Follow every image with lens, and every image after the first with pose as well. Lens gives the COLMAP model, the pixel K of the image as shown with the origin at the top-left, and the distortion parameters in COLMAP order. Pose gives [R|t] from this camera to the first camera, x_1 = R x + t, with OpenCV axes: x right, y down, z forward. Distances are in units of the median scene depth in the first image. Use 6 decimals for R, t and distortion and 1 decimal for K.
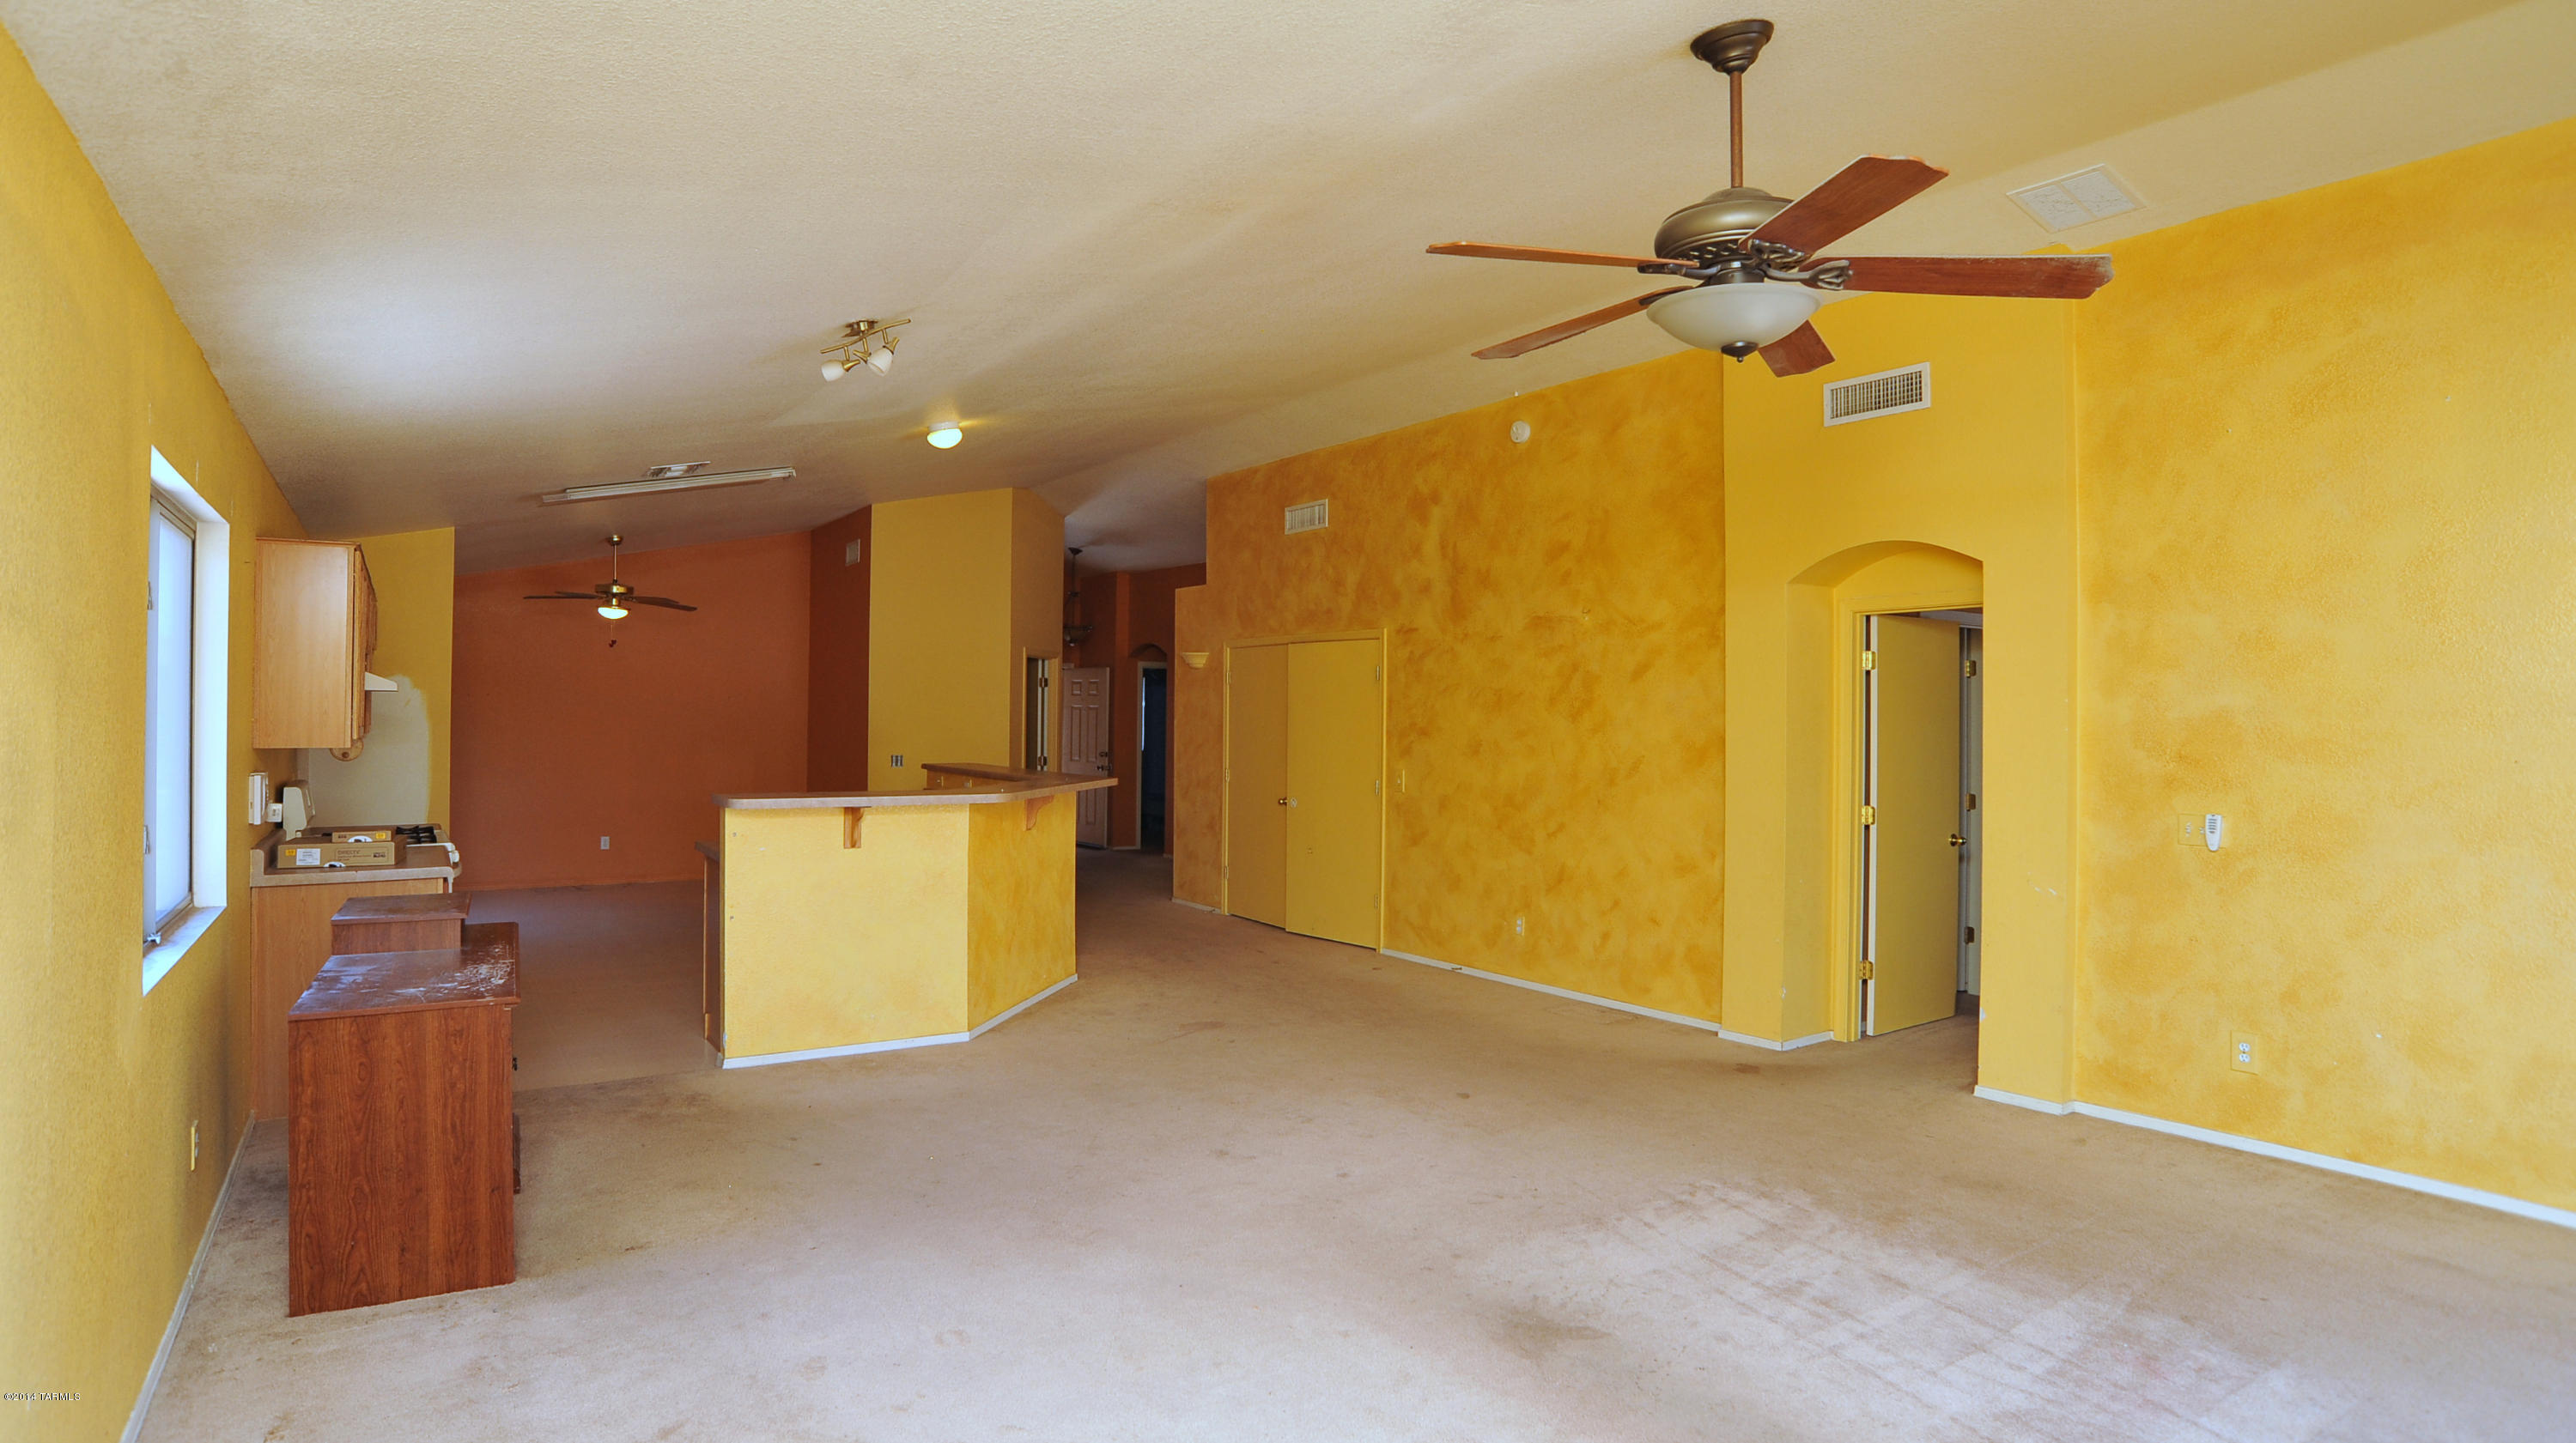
lens RADIAL K [[1306.1, 0, 1288.0], [0, 1306.1, 721.5], [0, 0, 1]] dist [-0.078032, 0.000514]
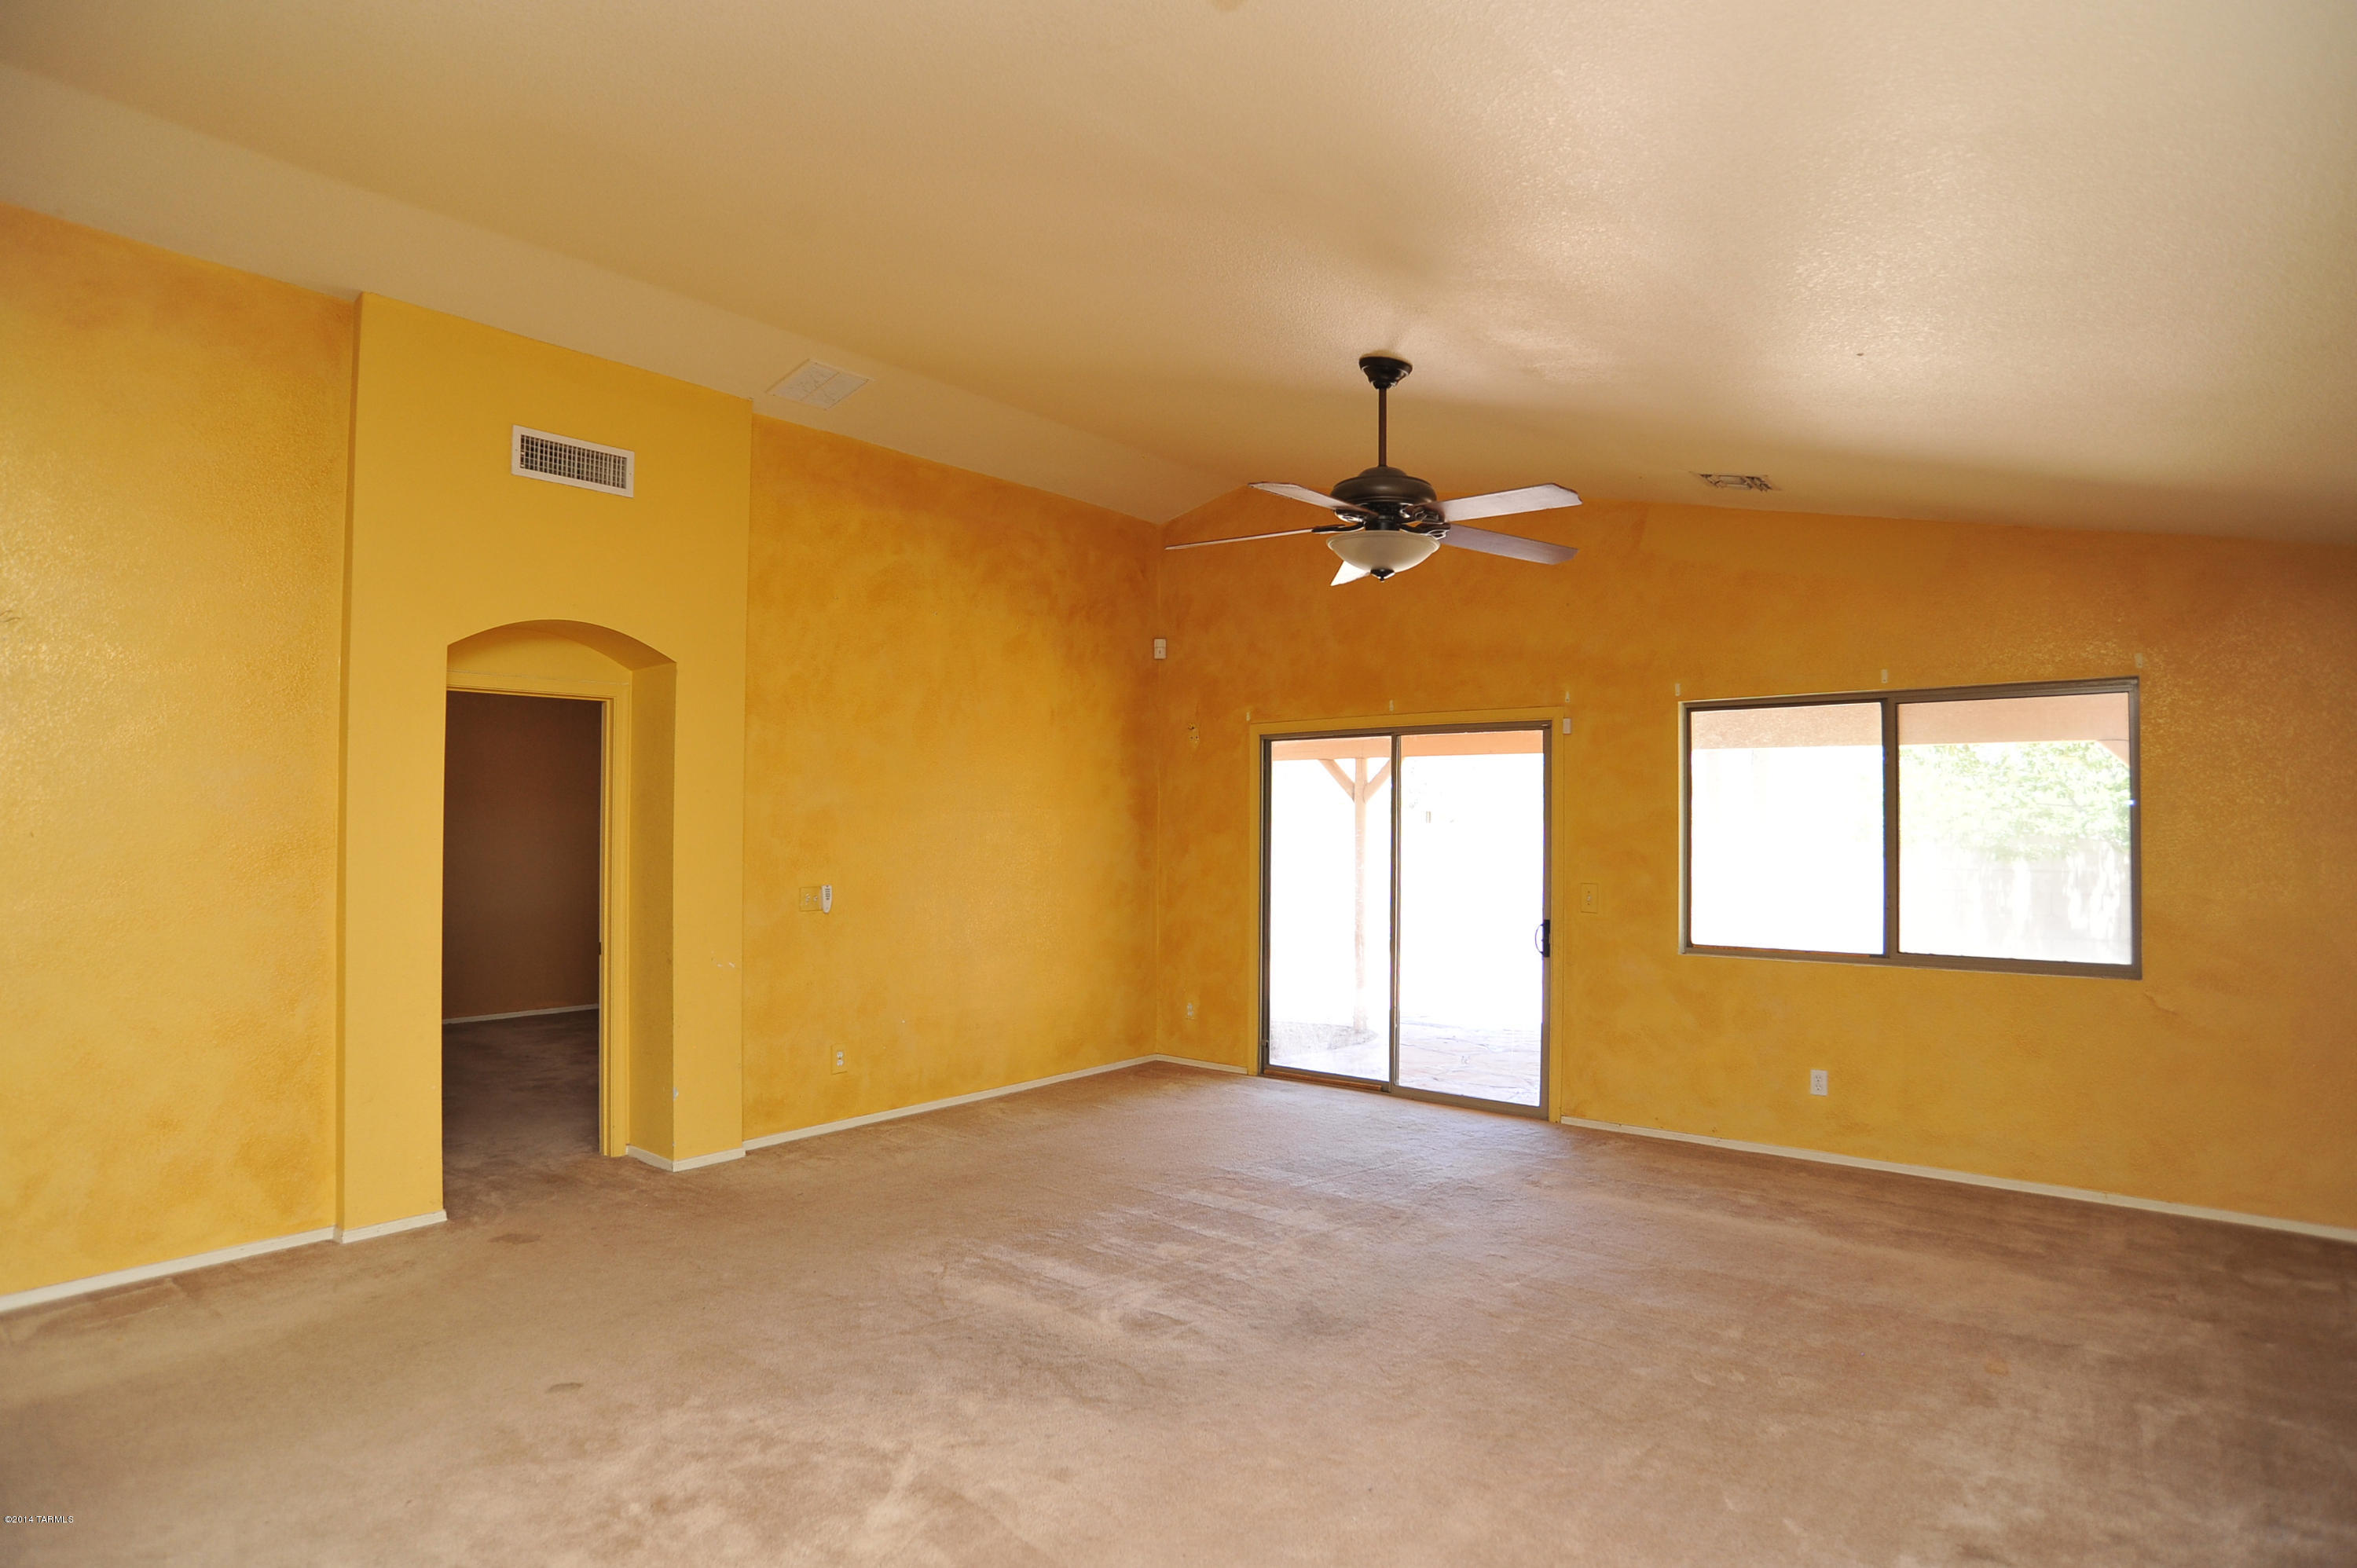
lens RADIAL K [[1247.5, 0, 1161.4], [0, 1247.5, 797.5], [0, 0, 1]] dist [-0.123692, 0.073272]
pose [[-0.271974, 0.009968, 0.962253, -0.375044], [-0.002255, 0.999937, -0.010996, -0.002312], [-0.962302, -0.005160, -0.271934, 0.619476]]
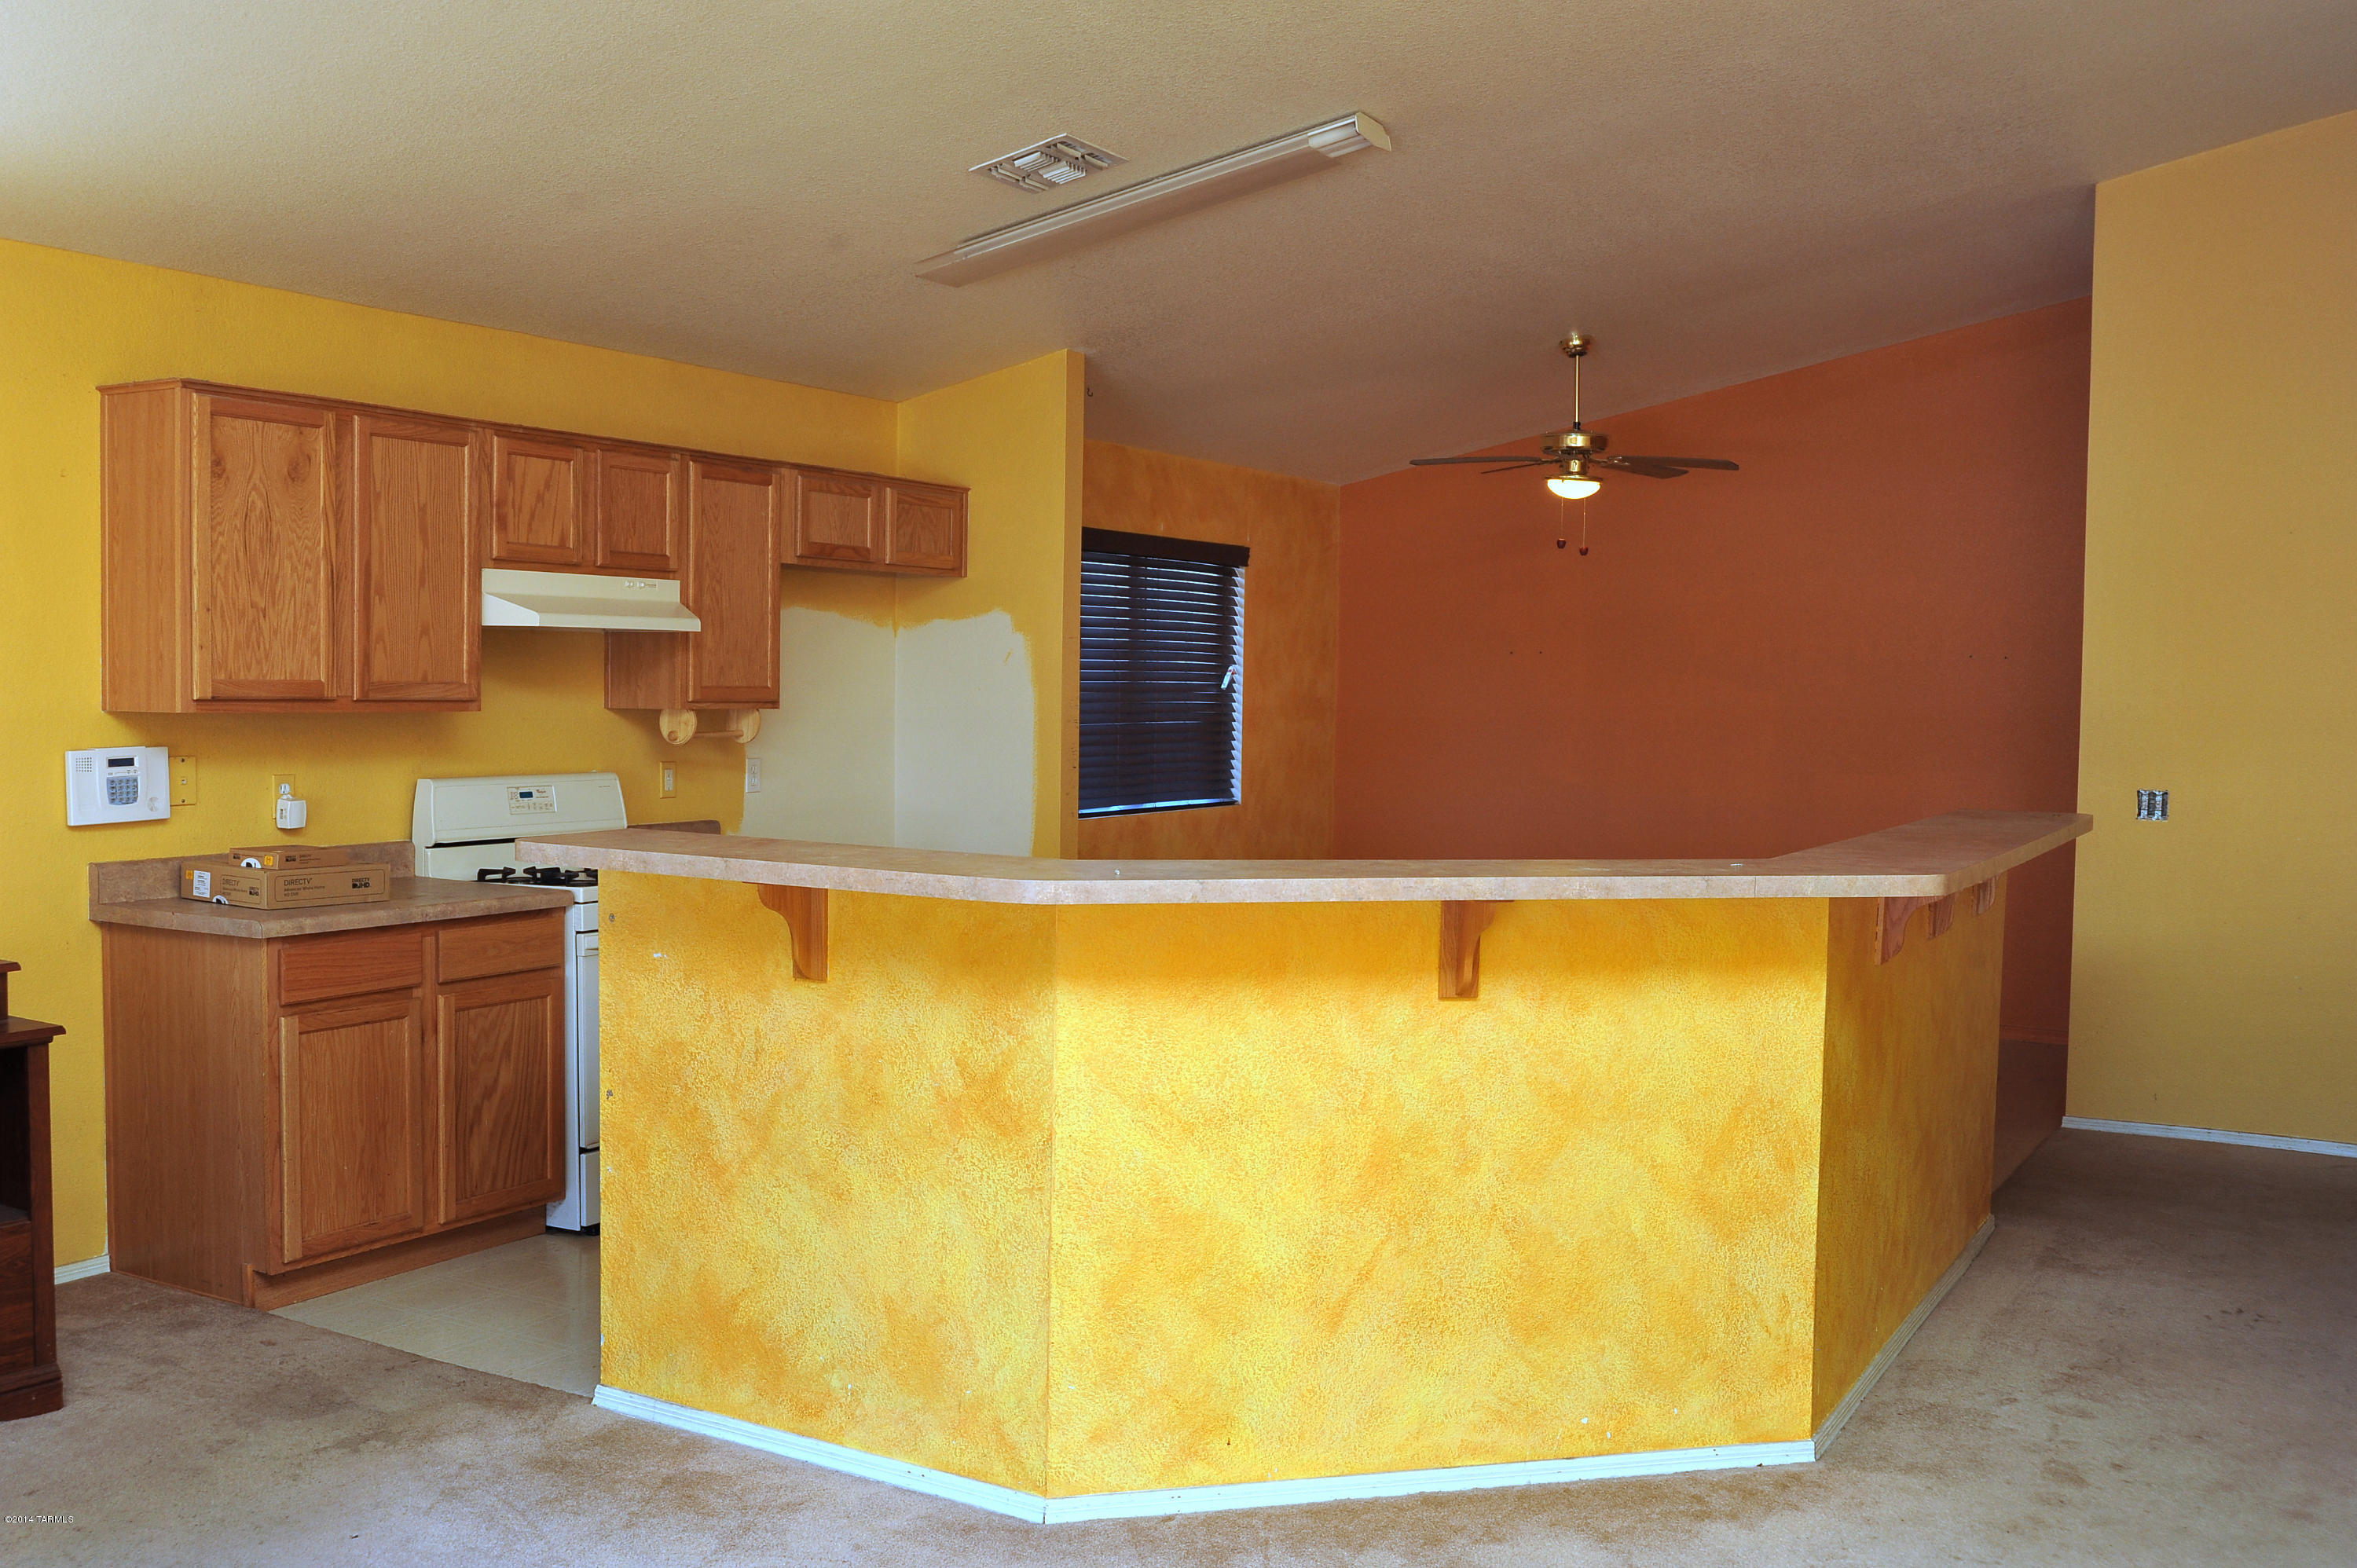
lens RADIAL K [[2200.9, 0, 1178.5], [0, 2200.9, 784.0], [0, 0, 1]] dist [-0.056934, 0.004824]
pose [[0.427811, 0.039892, -0.902988, 0.273535], [-0.015378, 0.999202, 0.036857, 0.005681], [0.903738, -0.001881, 0.428083, 0.617567]]
